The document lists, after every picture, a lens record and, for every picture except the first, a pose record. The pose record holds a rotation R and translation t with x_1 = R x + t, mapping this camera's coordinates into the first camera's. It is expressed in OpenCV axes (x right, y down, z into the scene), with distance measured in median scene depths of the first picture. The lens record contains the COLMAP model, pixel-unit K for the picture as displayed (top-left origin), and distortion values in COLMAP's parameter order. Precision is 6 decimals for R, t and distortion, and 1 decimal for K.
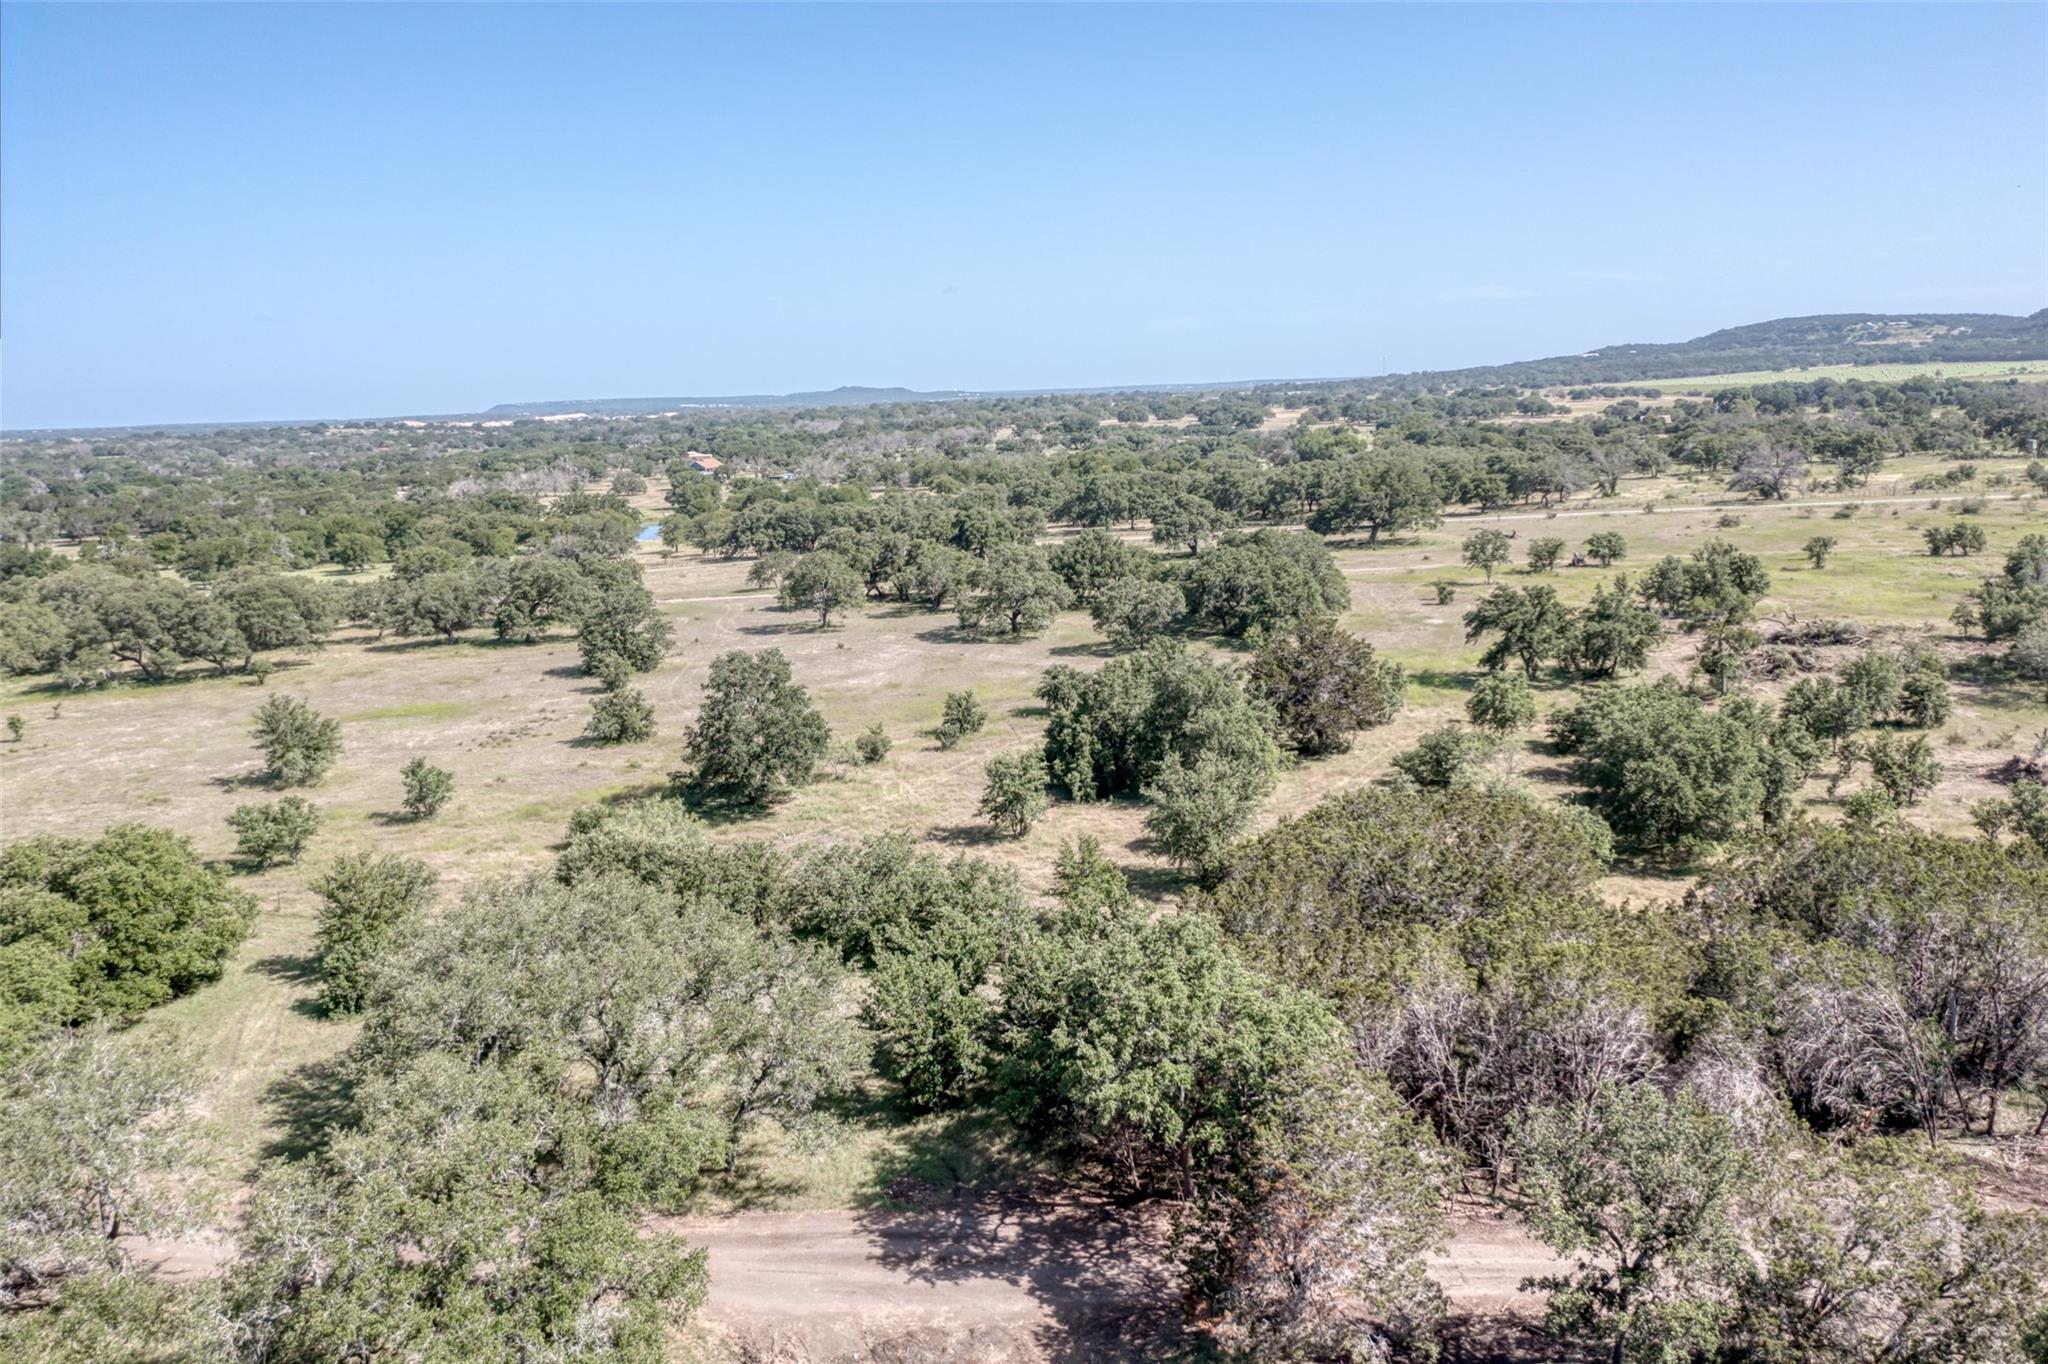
lens RADIAL K [[1621.4, 0, 1030.4], [0, 1621.4, 676.2], [0, 0, 1]] dist [-0.021469, 0.000684]
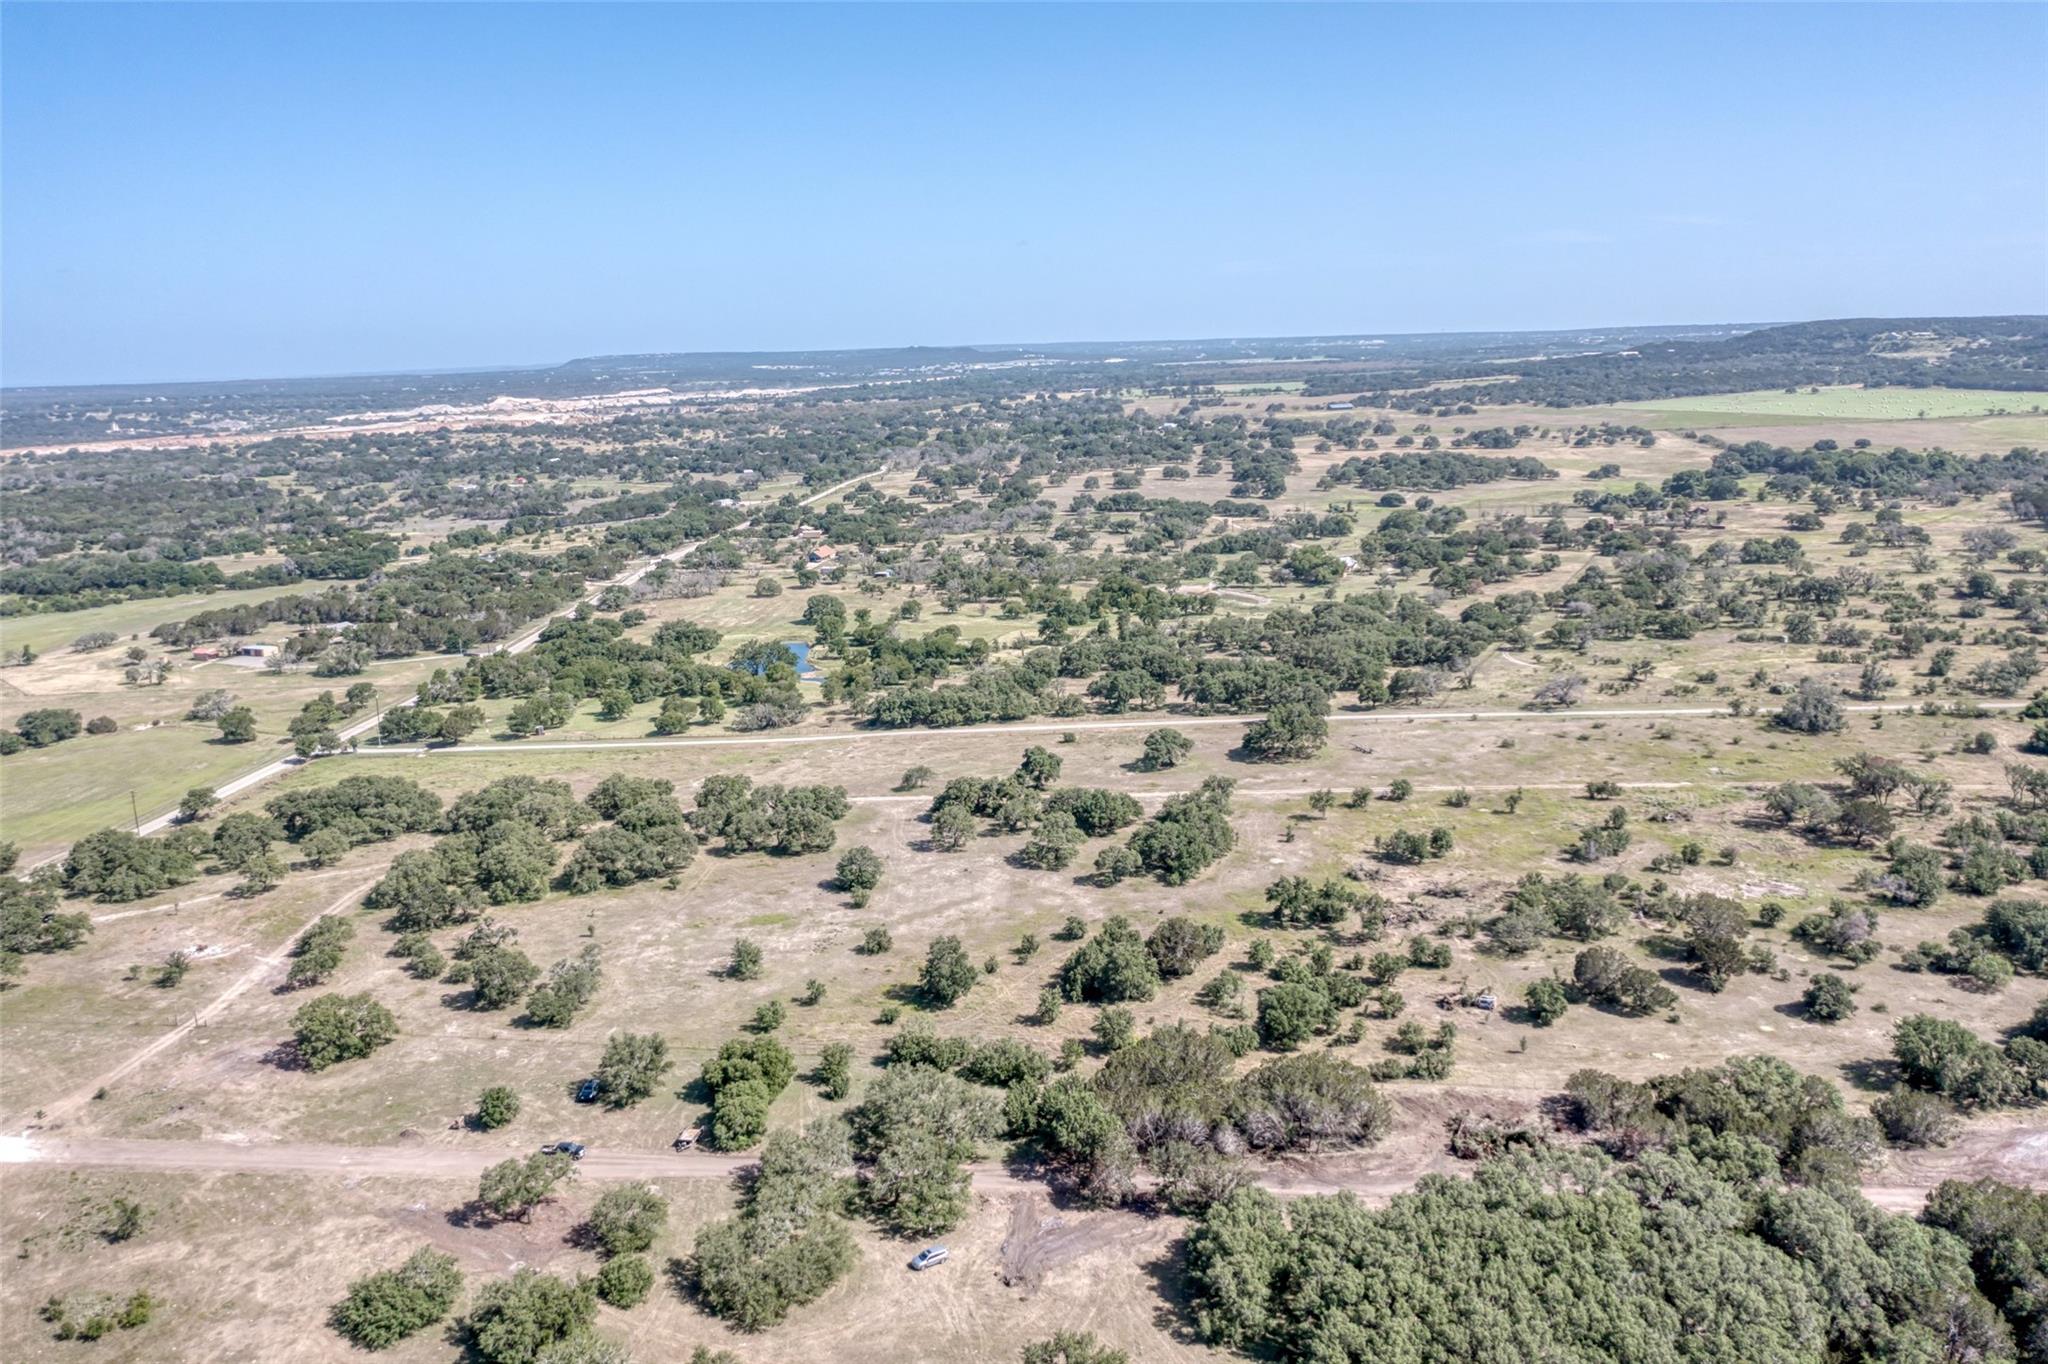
lens RADIAL K [[1620.2, 0, 1029.8], [0, 1620.2, 676.9], [0, 0, 1]] dist [-0.020157, -0.001253]
pose [[0.999196, 0.013360, -0.037789, 0.057622], [-0.012052, 0.999328, 0.034618, -0.632704], [0.038226, -0.034135, 0.998686, -1.842842]]
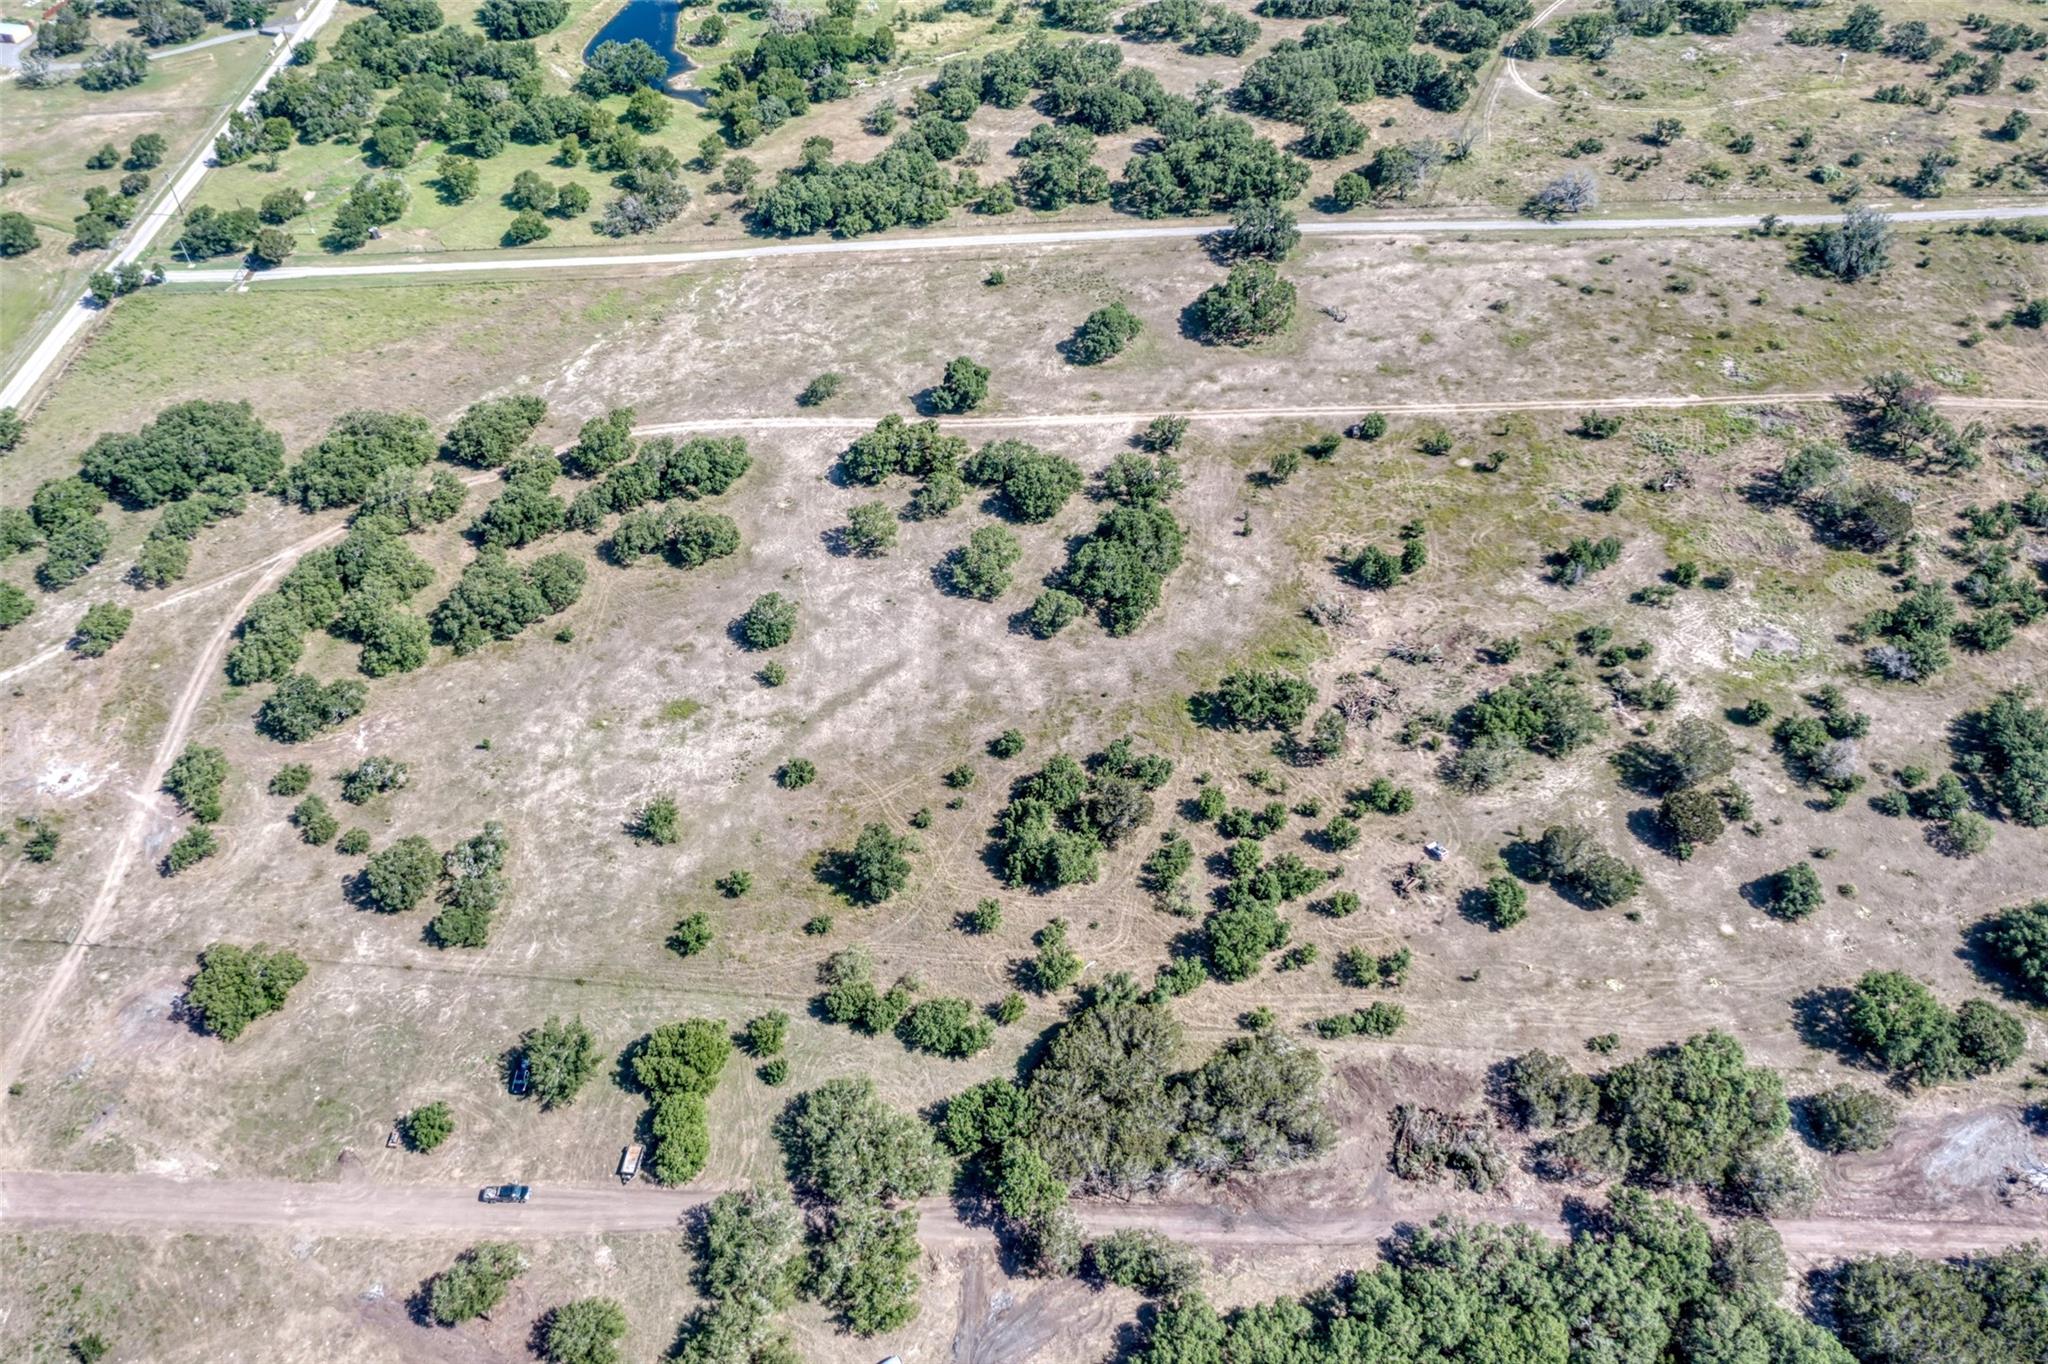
lens RADIAL K [[1620.2, 0, 1029.8], [0, 1620.2, 676.9], [0, 0, 1]] dist [-0.020157, -0.001253]
pose [[0.999929, -0.011736, 0.001941, 0.061117], [0.008460, 0.816333, 0.577520, -1.916732], [-0.008362, -0.577463, 0.816374, -0.956519]]
